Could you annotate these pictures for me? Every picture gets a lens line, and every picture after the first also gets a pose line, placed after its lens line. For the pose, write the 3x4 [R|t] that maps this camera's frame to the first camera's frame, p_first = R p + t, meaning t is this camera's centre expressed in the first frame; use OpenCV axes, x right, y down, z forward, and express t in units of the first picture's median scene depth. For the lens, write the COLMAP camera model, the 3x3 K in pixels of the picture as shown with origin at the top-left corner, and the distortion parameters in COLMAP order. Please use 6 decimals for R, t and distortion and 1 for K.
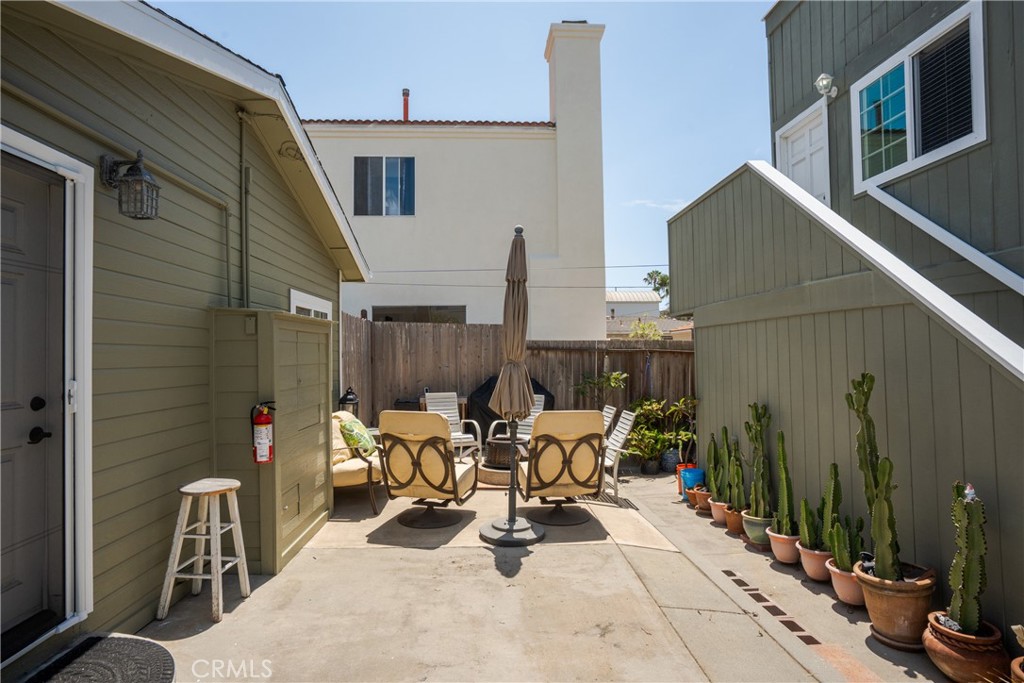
lens RADIAL K [[521.8, 0, 512.0], [0, 521.8, 341.5], [0, 0, 1]] dist [-0.032387, 0.000156]
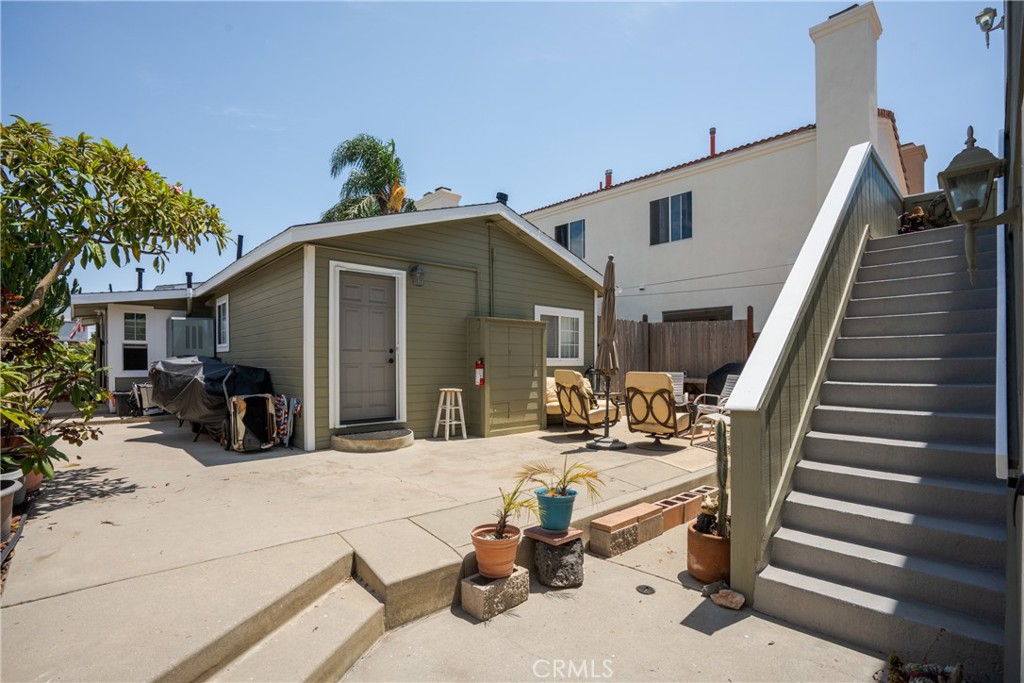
lens RADIAL K [[479.5, 0, 511.8], [0, 479.5, 365.4], [0, 0, 1]] dist [-0.065654, 0.000142]
pose [[0.642614, 0.007092, -0.766157, 0.881312], [0.014409, 0.999668, 0.021339, 0.077995], [0.766054, -0.024753, 0.642299, -0.158690]]
